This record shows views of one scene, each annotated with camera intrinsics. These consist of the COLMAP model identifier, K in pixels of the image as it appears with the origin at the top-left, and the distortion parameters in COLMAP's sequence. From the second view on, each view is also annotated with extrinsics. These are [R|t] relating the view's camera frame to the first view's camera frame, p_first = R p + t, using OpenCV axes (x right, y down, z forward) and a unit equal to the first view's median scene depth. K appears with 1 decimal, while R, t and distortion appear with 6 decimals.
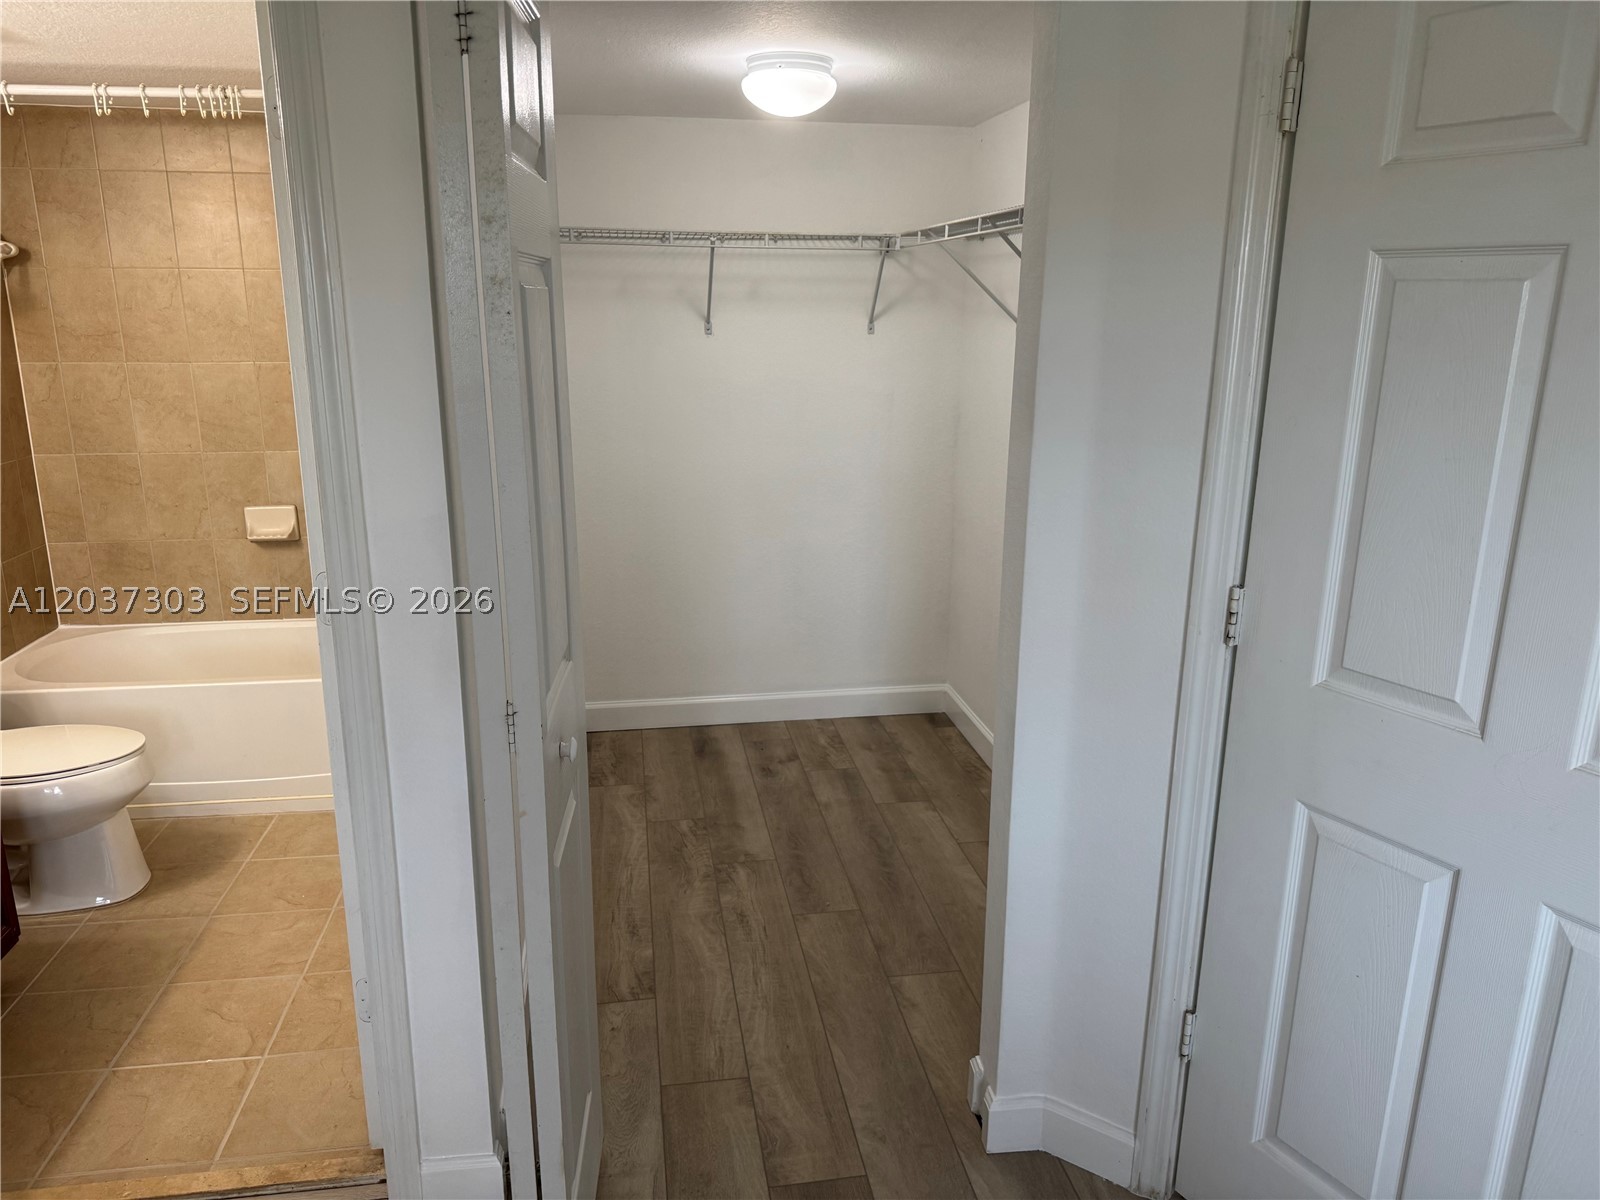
lens RADIAL K [[1098.0, 0, 793.0], [0, 1098.0, 594.7], [0, 0, 1]] dist [0.101642, -0.143352]
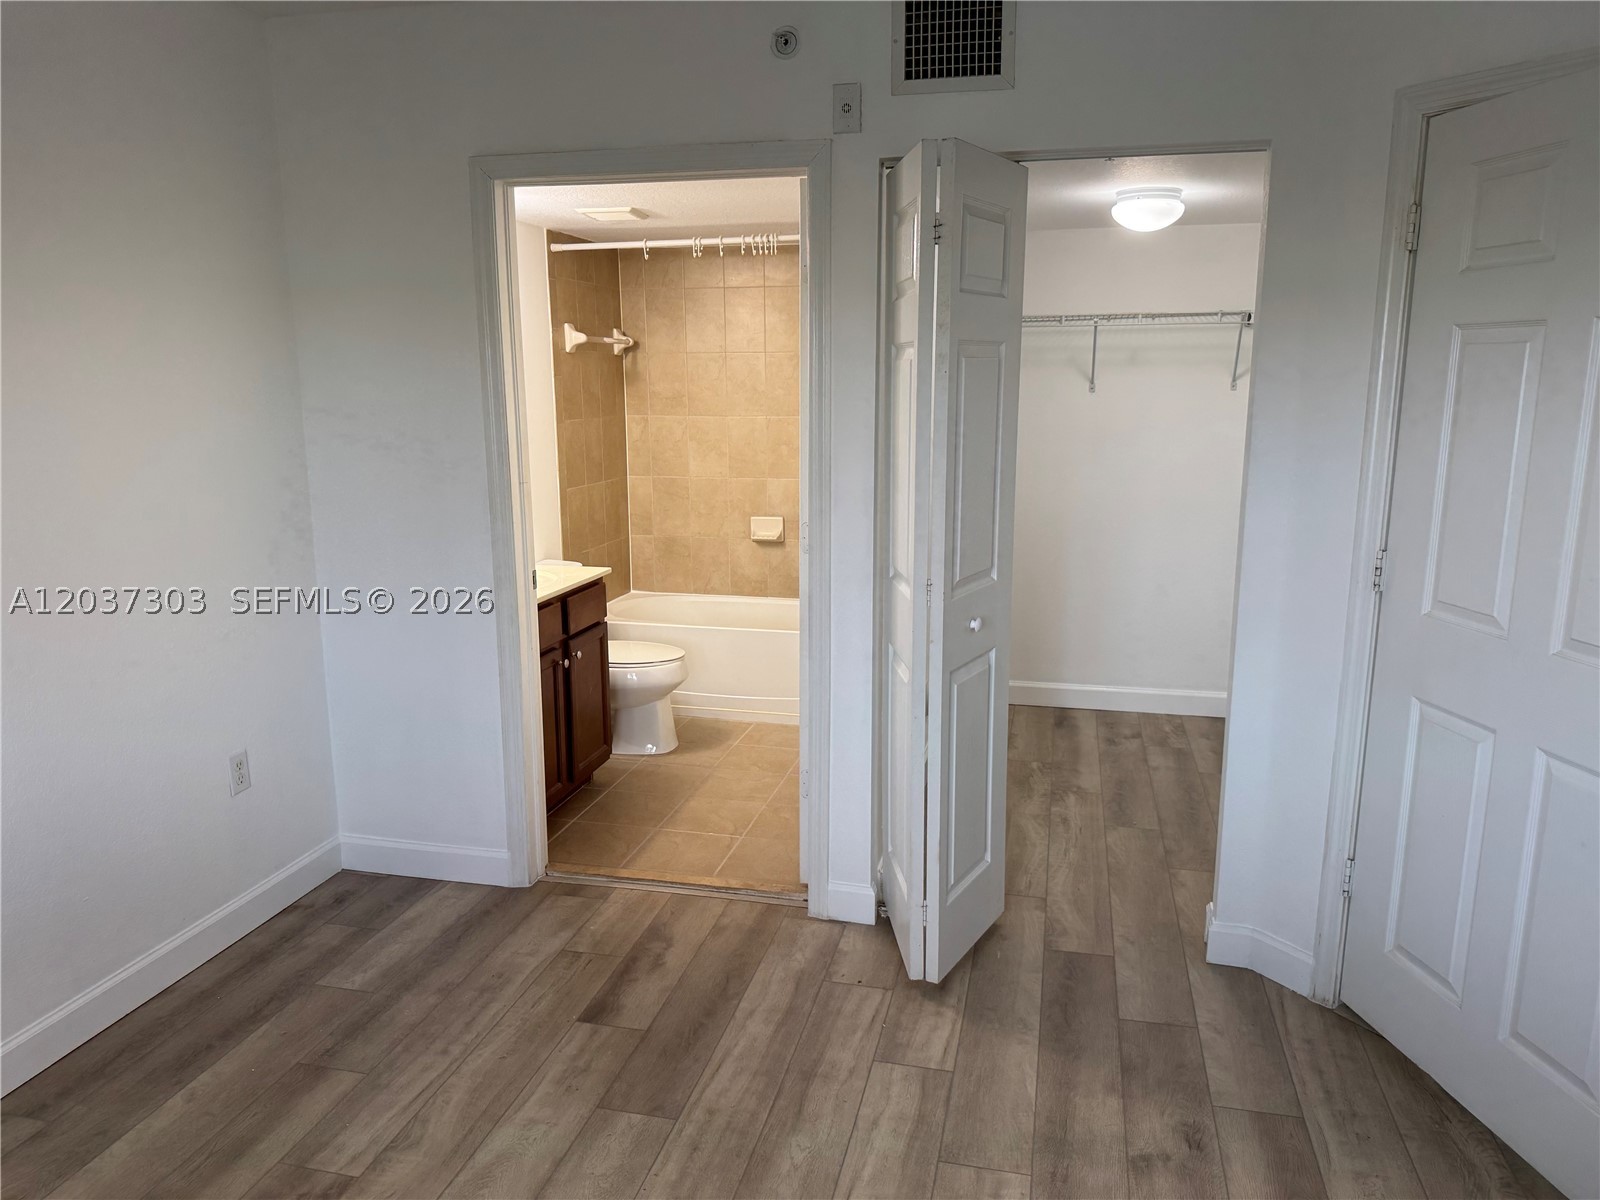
lens RADIAL K [[1098.0, 0, 793.0], [0, 1098.0, 594.7], [0, 0, 1]] dist [0.101642, -0.143352]
pose [[0.921147, 0.065049, -0.383740, 0.127739], [-0.088527, 0.995109, -0.043822, 0.093524], [0.379012, 0.074338, 0.922401, -0.328274]]
